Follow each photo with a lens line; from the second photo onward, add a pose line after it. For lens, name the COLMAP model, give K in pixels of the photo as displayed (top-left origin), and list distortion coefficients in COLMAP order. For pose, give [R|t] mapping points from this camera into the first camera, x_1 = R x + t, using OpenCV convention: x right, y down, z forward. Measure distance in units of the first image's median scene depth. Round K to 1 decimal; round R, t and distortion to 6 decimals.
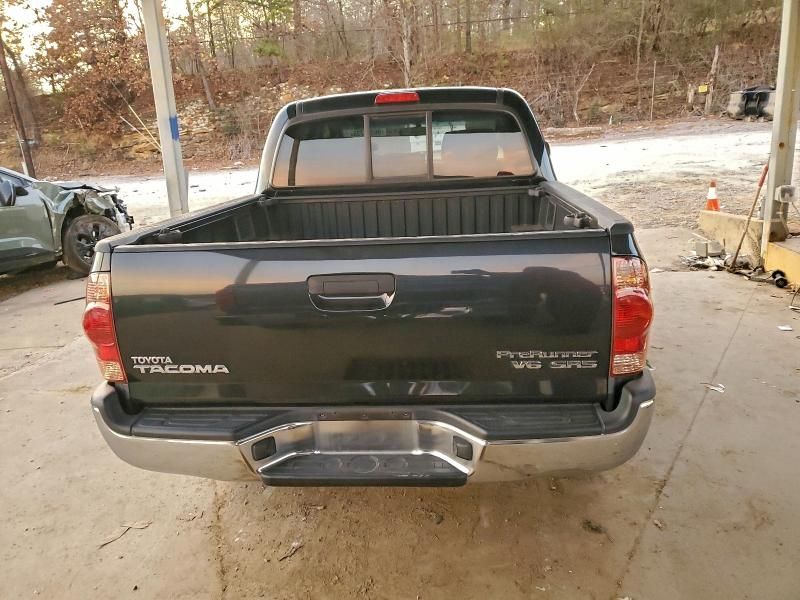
lens RADIAL K [[616.8, 0, 400.0], [0, 616.8, 300.0], [0, 0, 1]] dist [0.012791, 0.006442]
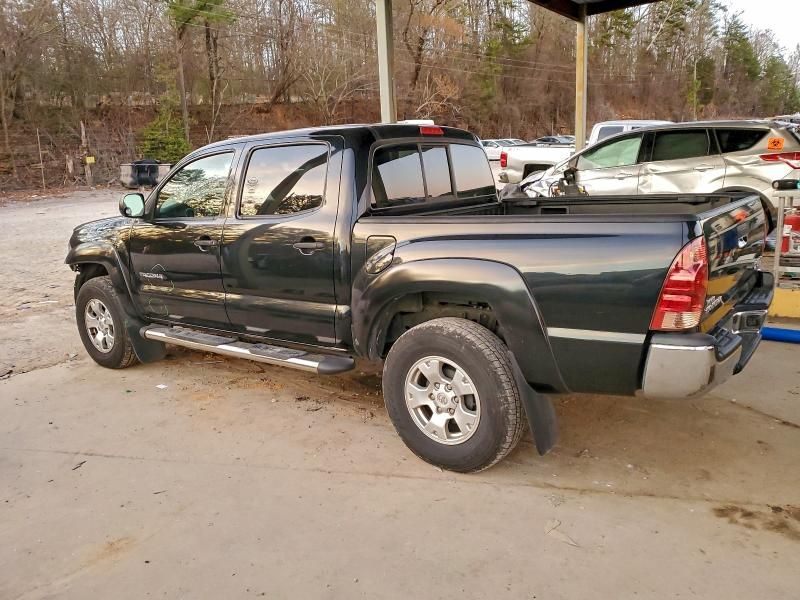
lens RADIAL K [[616.8, 0, 400.0], [0, 616.8, 300.0], [0, 0, 1]] dist [0.012791, 0.006442]
pose [[0.523043, -0.141626, 0.840457, -0.151141], [0.238989, 0.970908, 0.014878, -0.006275], [-0.818114, 0.193078, 0.541674, 0.068772]]
